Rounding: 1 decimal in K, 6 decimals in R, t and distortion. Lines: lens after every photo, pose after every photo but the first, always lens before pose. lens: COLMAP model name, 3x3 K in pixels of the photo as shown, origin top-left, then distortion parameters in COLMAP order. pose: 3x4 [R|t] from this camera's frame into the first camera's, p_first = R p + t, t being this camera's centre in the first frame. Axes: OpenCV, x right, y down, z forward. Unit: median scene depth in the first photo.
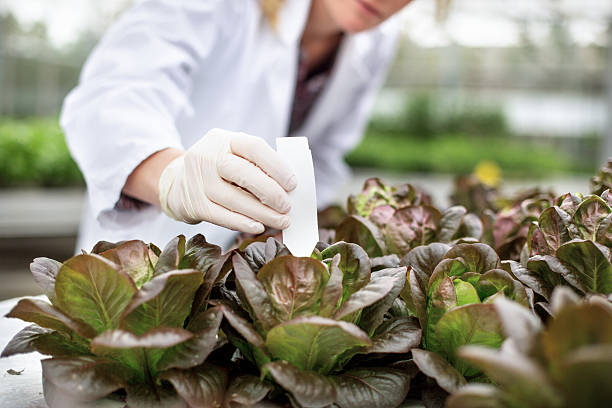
lens RADIAL K [[874.1, 0, 306.0], [0, 874.1, 204.0], [0, 0, 1]] dist [-0.153006, 0.604845]
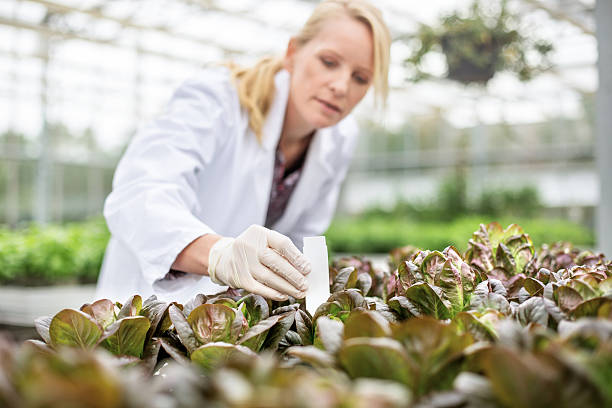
lens RADIAL K [[874.1, 0, 306.0], [0, 874.1, 204.0], [0, 0, 1]] dist [-0.153006, 0.604845]
pose [[0.995794, -0.063126, -0.066397, 0.236246], [0.055930, 0.992882, -0.105149, 0.052203], [0.072562, 0.100994, 0.992237, -0.417216]]
